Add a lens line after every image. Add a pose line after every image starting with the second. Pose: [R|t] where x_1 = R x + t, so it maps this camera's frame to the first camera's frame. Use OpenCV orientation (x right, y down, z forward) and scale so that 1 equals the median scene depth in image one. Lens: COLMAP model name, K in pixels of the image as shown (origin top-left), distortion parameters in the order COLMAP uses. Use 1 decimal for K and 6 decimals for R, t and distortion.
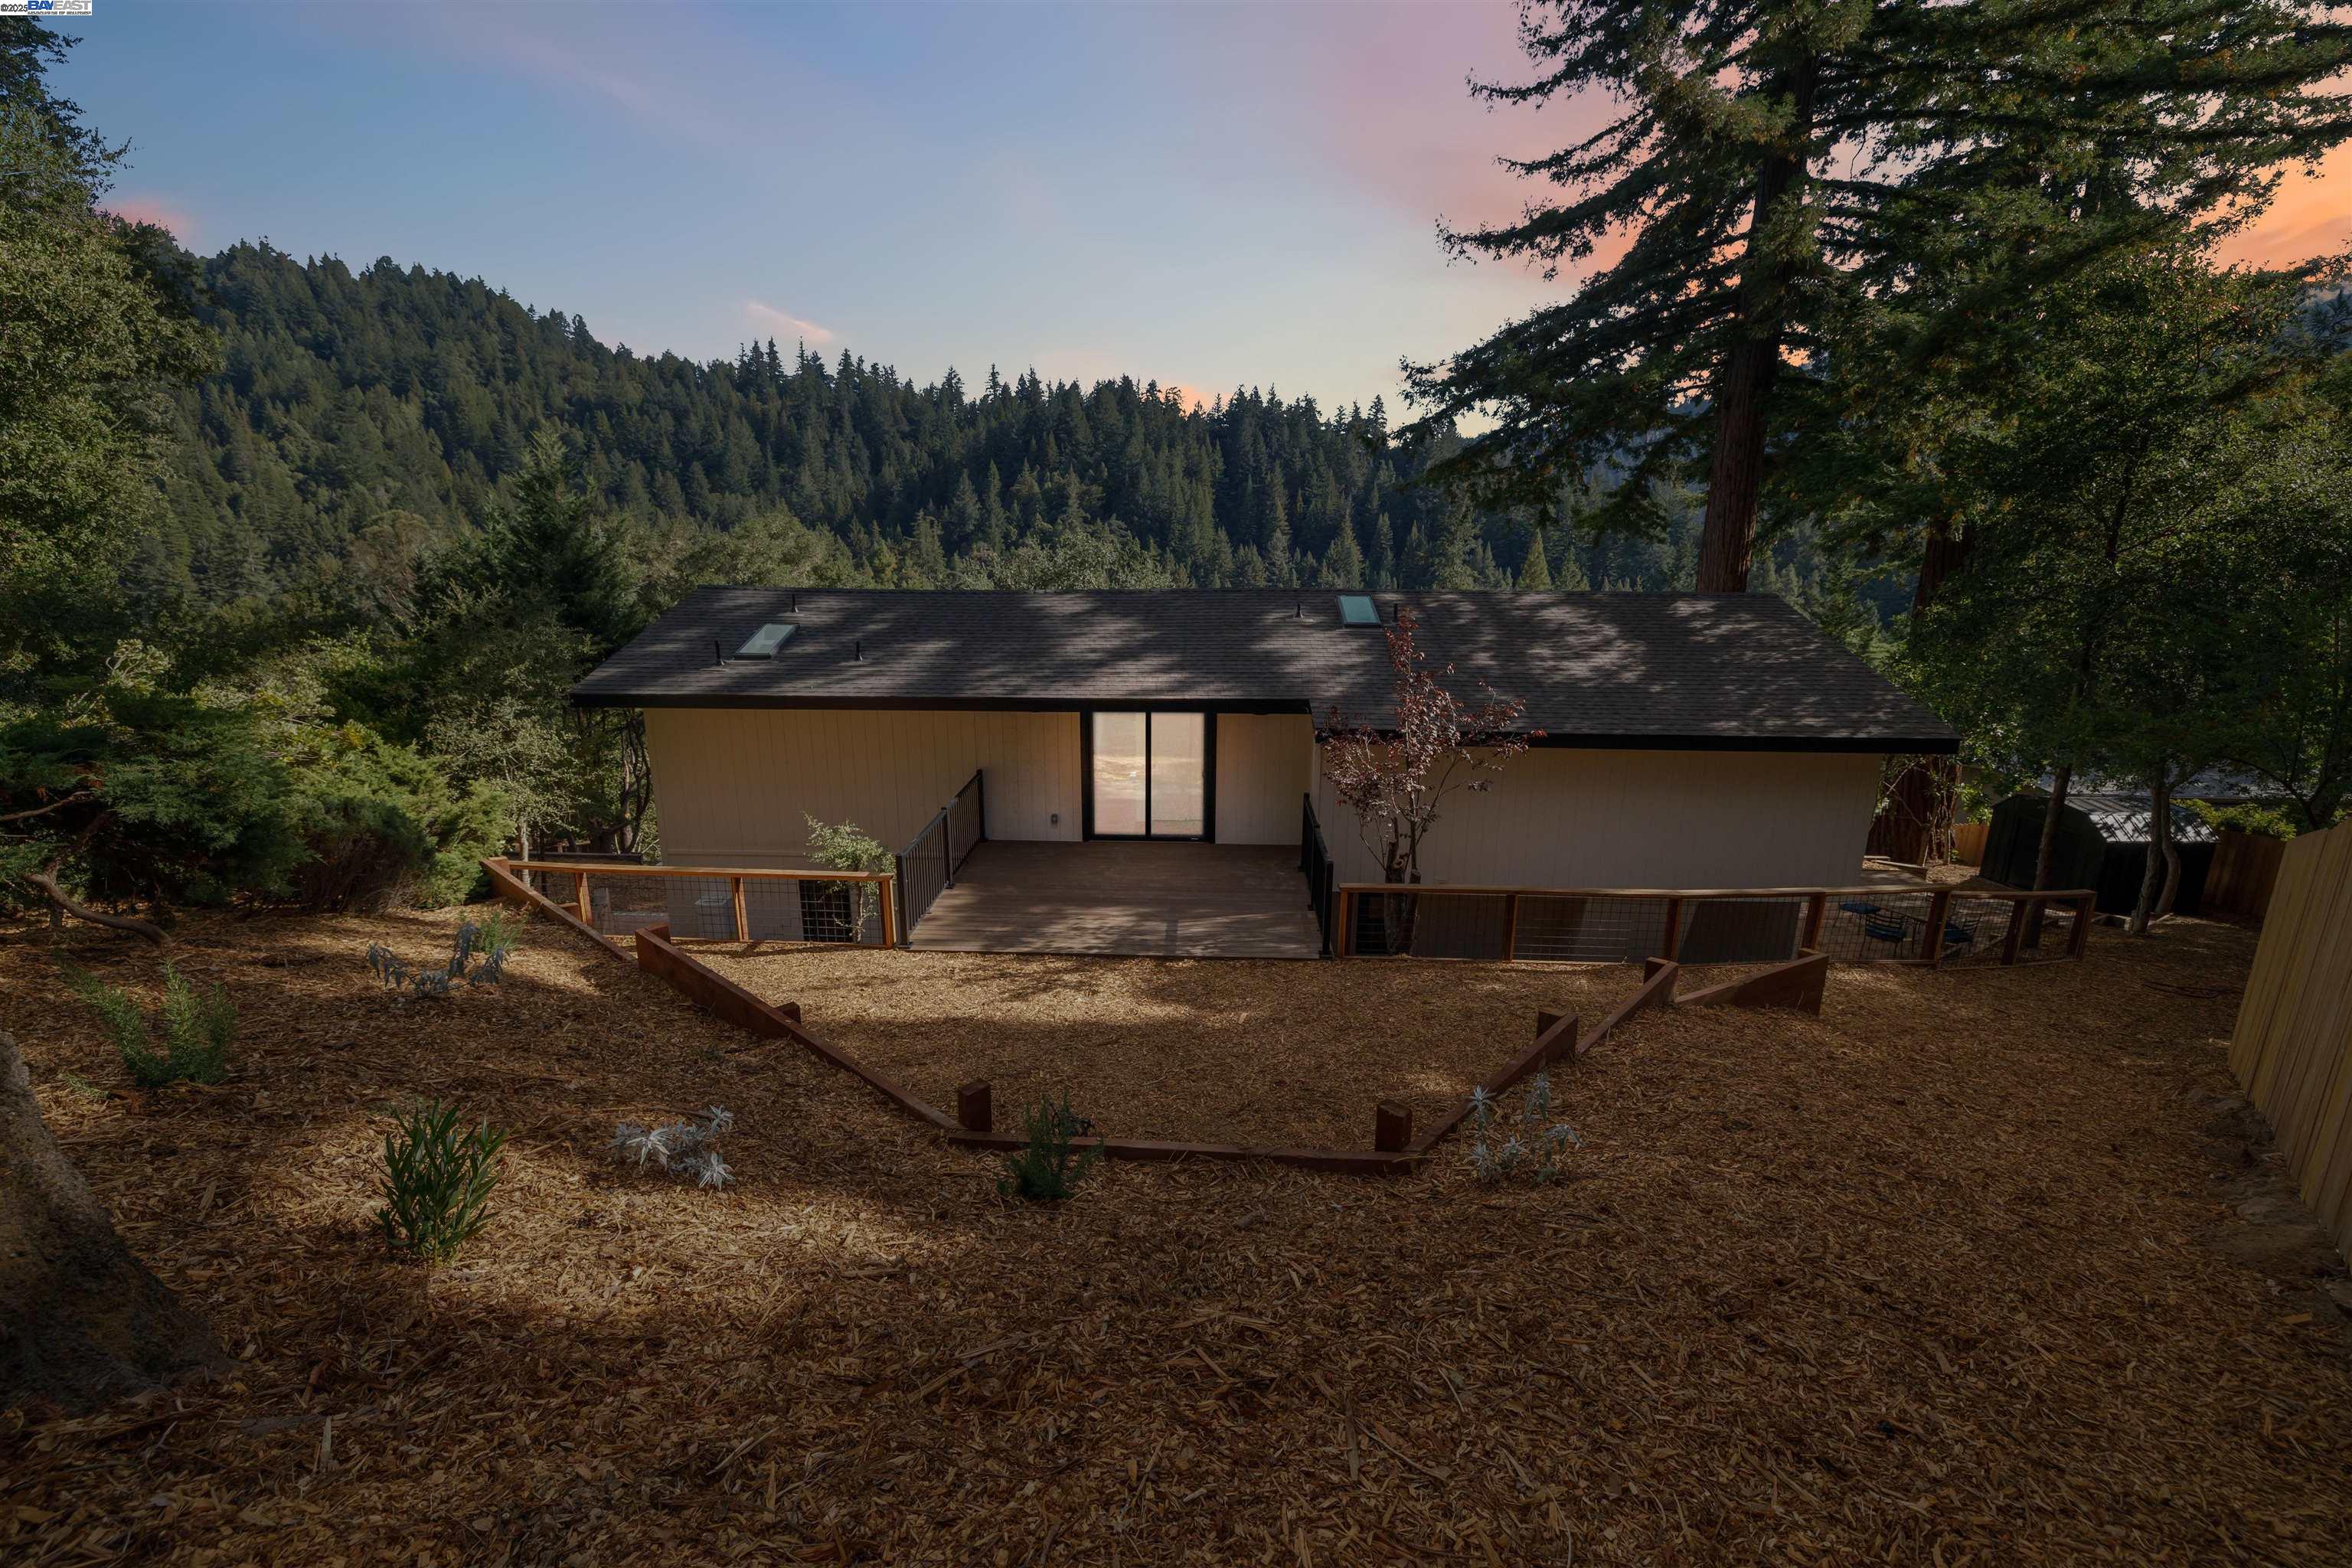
lens RADIAL K [[999.7, 0, 1176.2], [0, 999.7, 768.9], [0, 0, 1]] dist [0.001049, -0.000004]
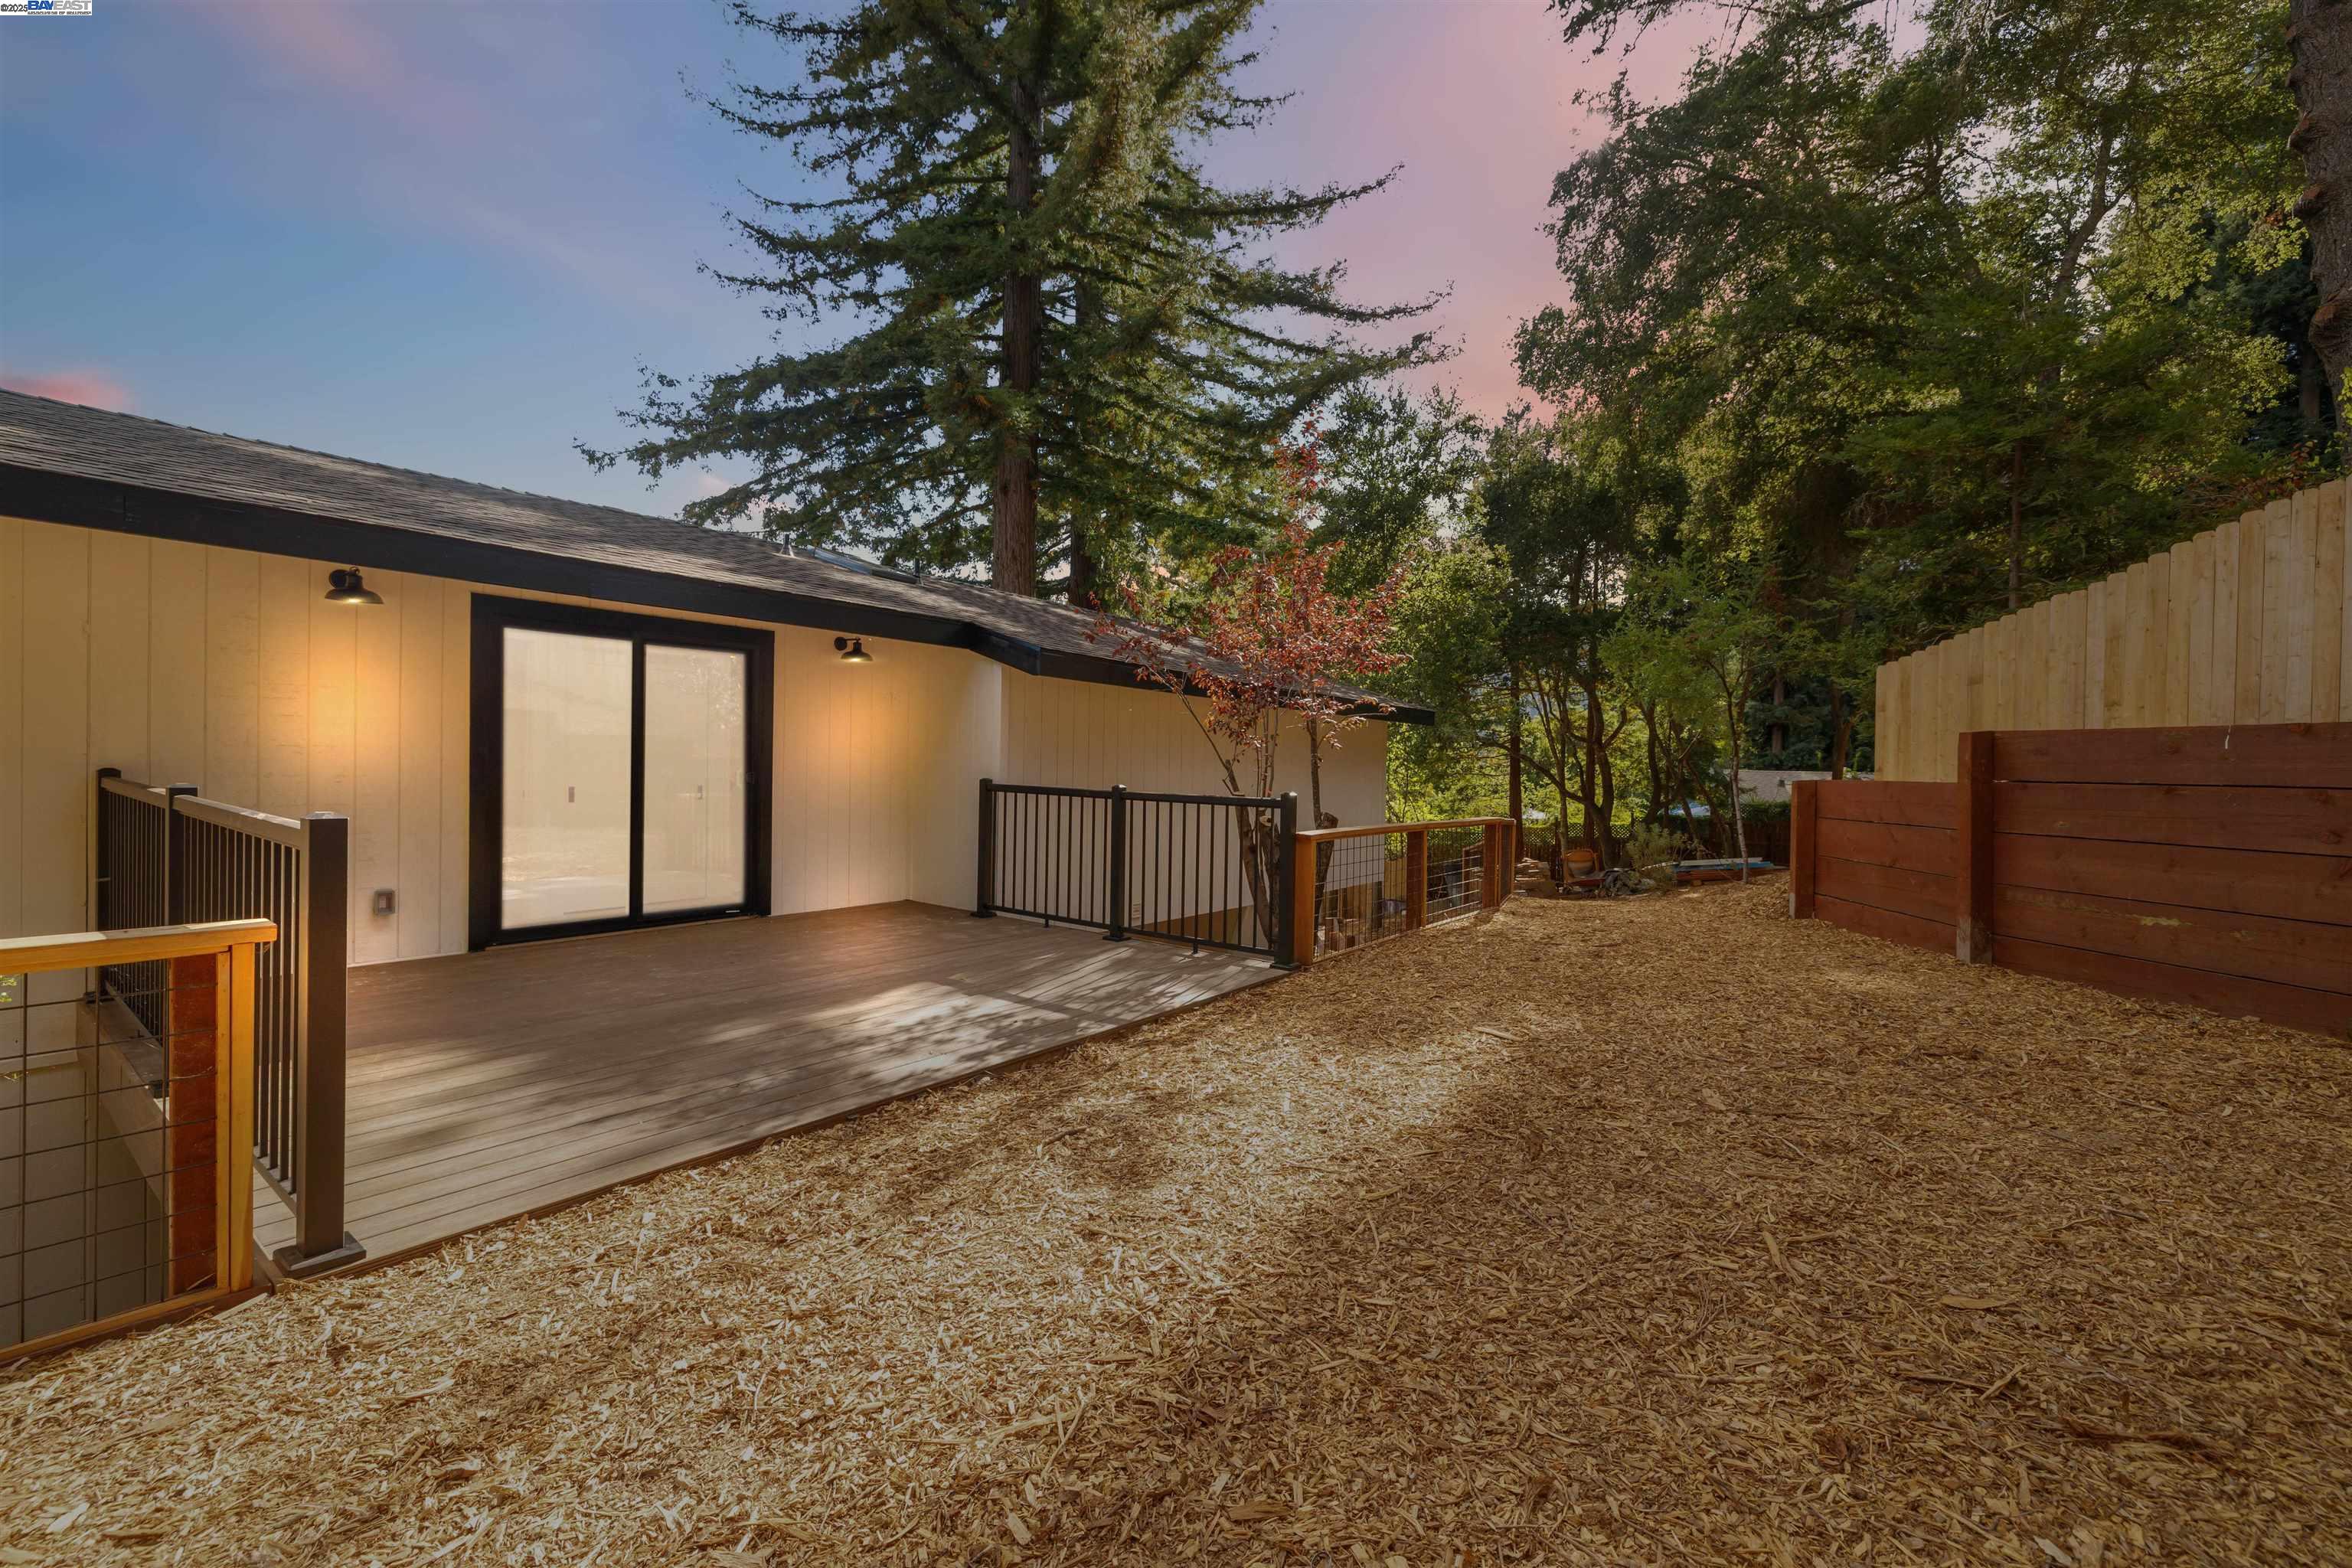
lens RADIAL K [[990.2, 0, 1175.8], [0, 990.2, 747.6], [0, 0, 1]] dist [-0.000514, 0.000255]
pose [[0.566003, 0.008826, 0.824356, -0.264043], [0.194617, 0.970250, -0.144013, 0.106400], [-0.801102, 0.241945, 0.547447, 0.560134]]
